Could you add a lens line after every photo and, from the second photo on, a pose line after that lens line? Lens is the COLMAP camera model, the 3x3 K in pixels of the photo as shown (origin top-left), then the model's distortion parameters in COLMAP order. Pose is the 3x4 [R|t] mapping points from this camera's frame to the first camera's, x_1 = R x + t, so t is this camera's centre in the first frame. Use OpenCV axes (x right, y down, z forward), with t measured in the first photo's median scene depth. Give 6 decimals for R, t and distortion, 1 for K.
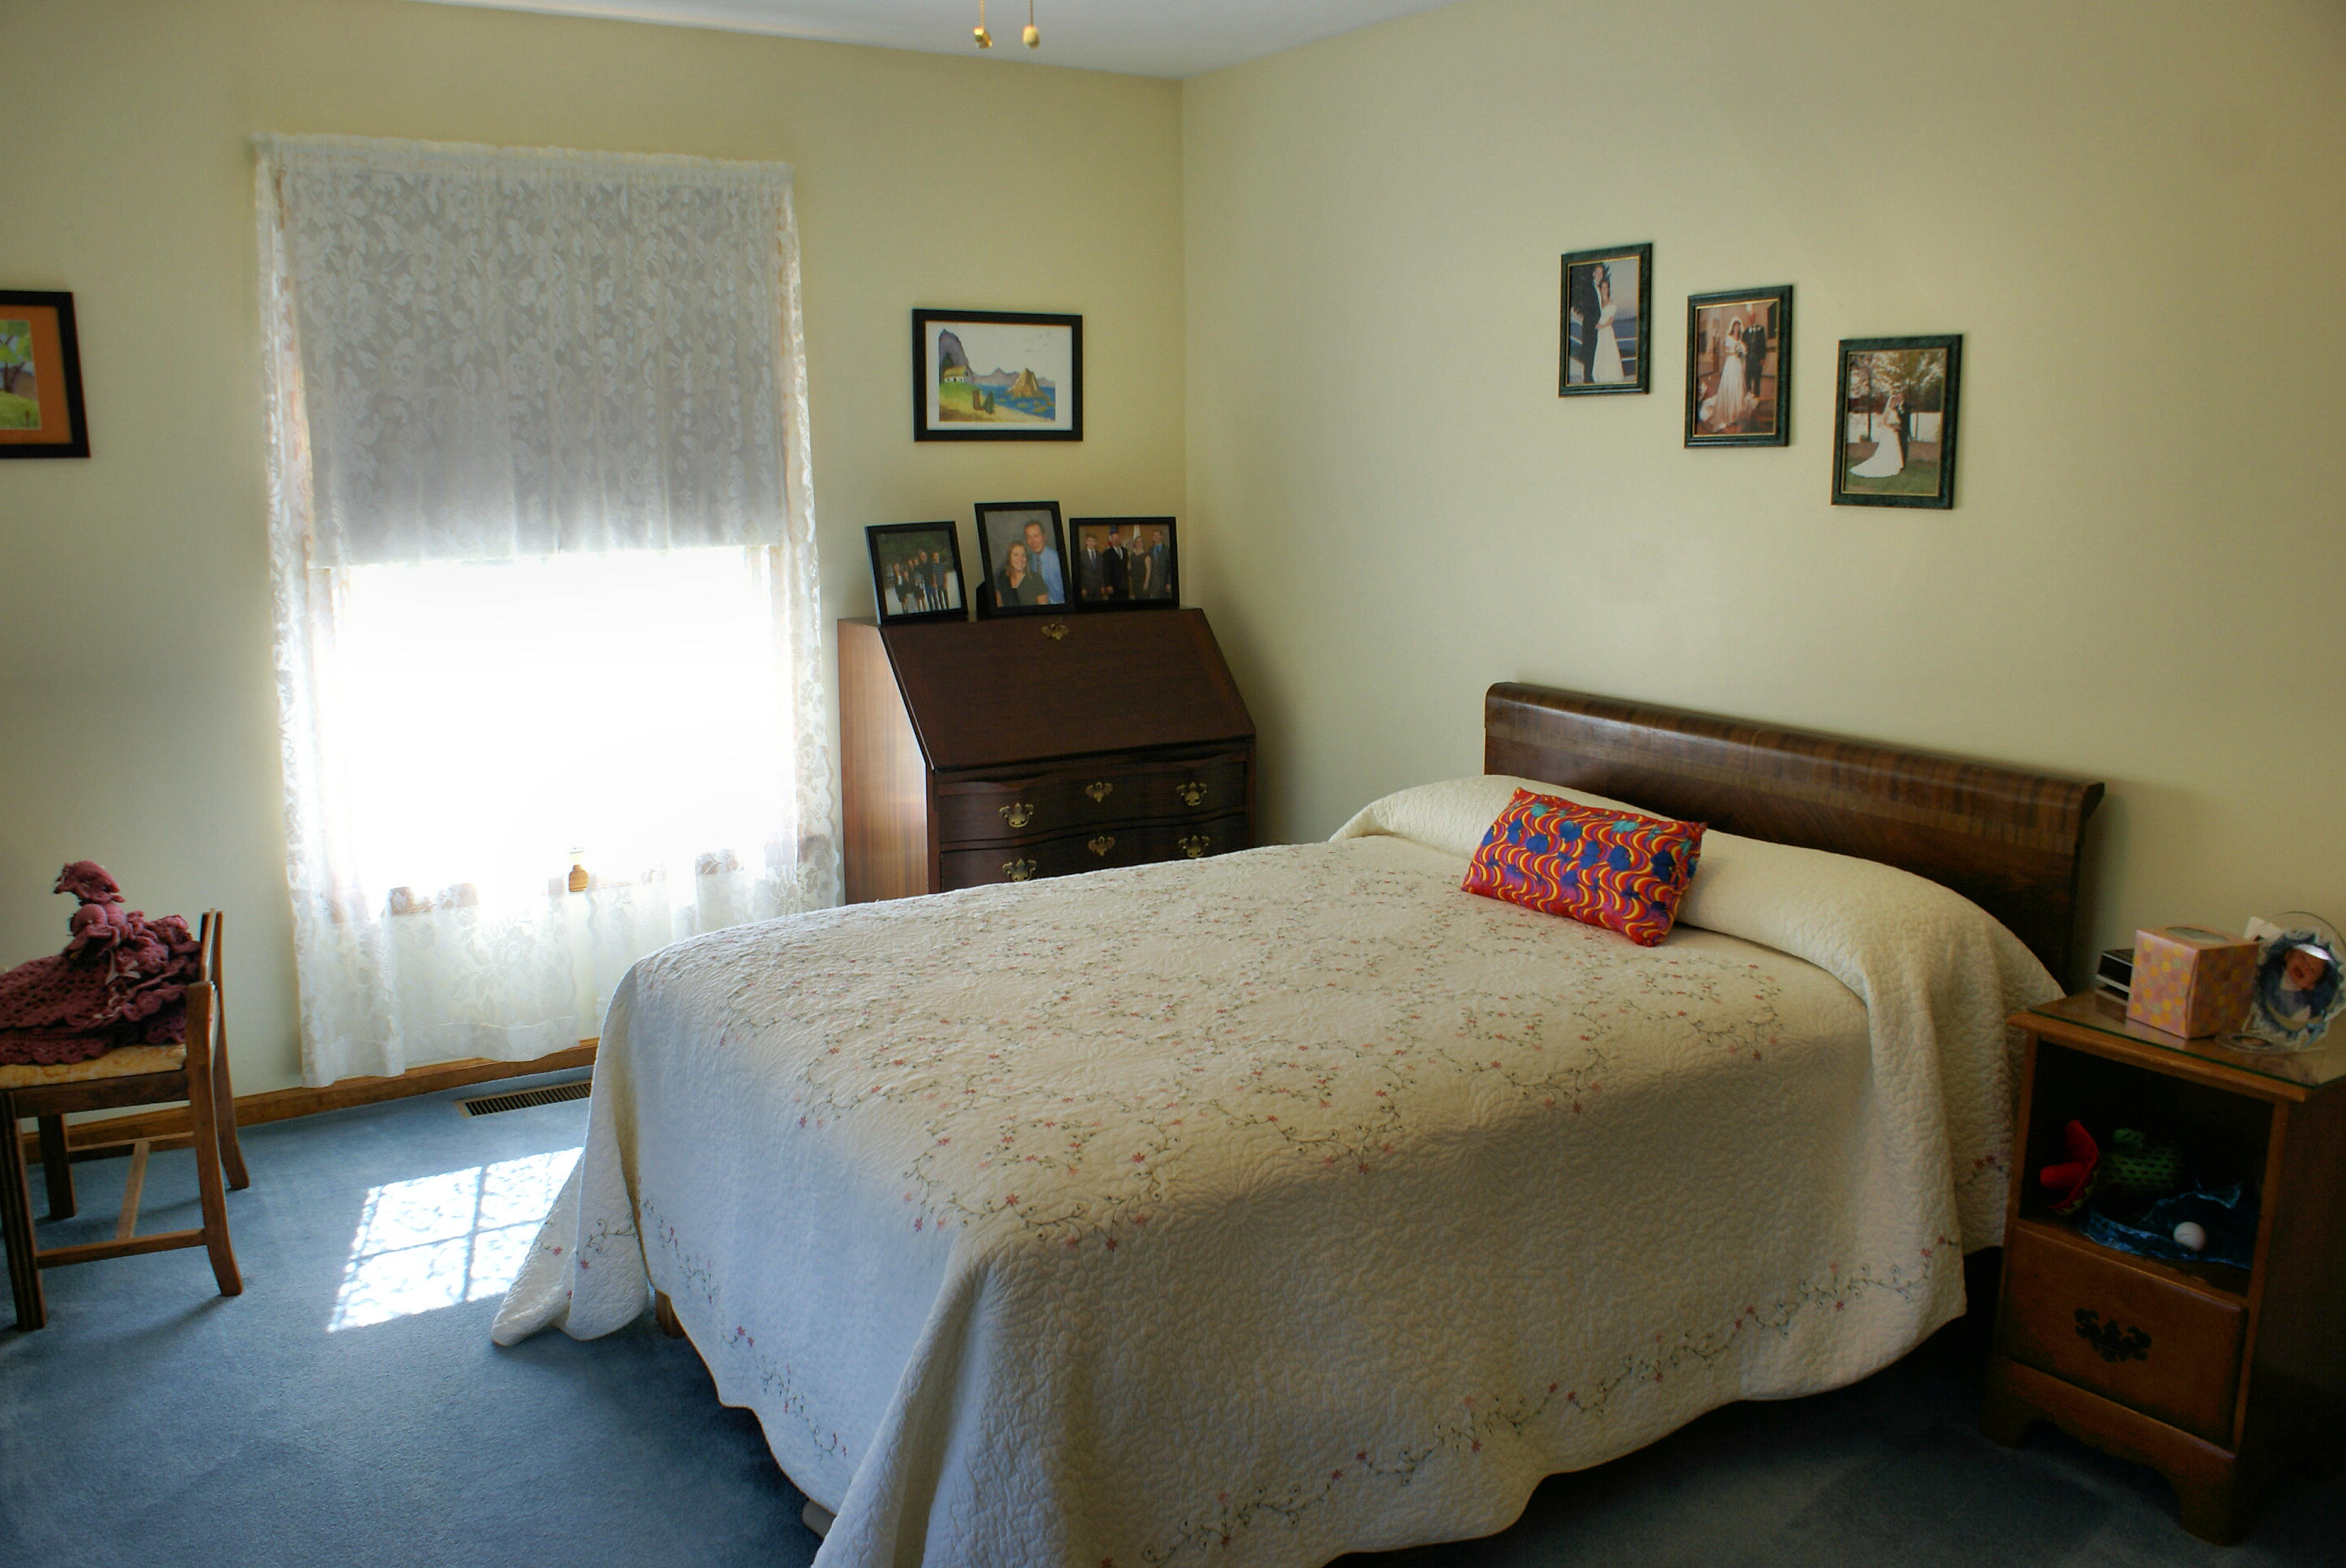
lens RADIAL K [[1810.3, 0, 1171.1], [0, 1810.3, 848.5], [0, 0, 1]] dist [-0.184229, 0.138909]
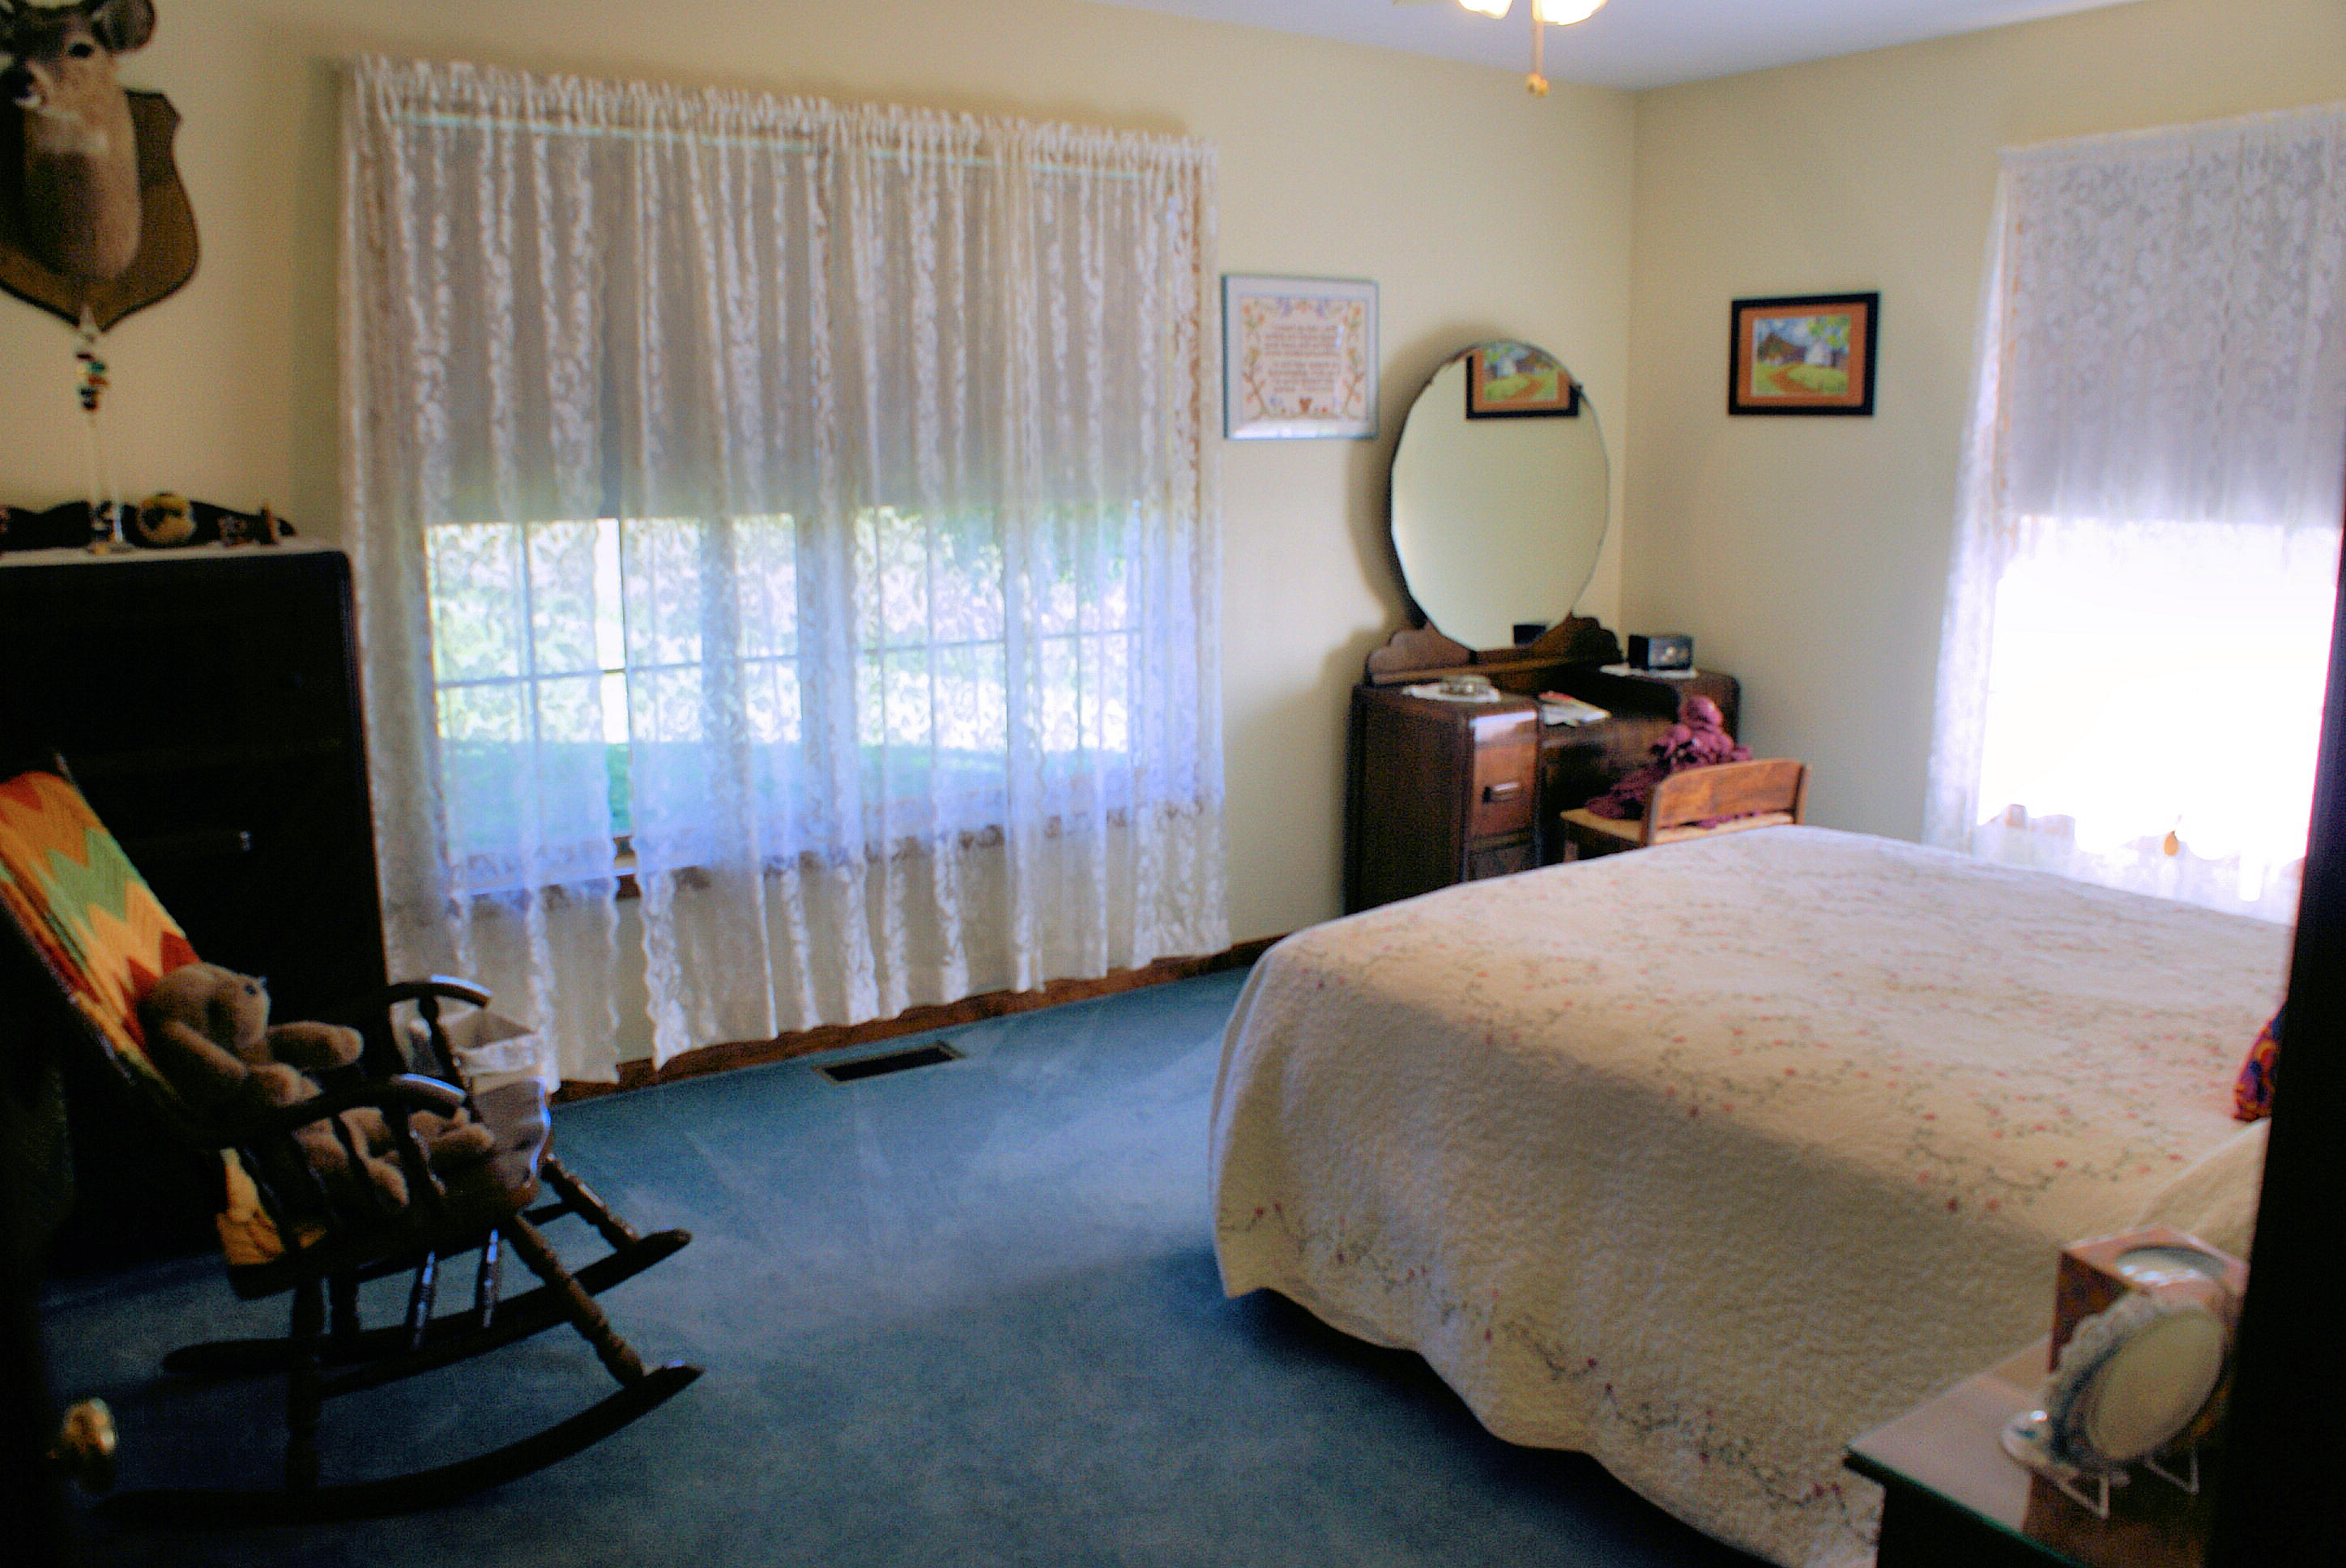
lens RADIAL K [[1849.5, 0, 1157.1], [0, 1849.5, 791.2], [0, 0, 1]] dist [-0.150961, 0.131591]
pose [[0.044050, 0.194346, -0.979943, 0.754404], [-0.209734, 0.960835, 0.181129, -0.088820], [0.976766, 0.197549, 0.083086, 0.410539]]
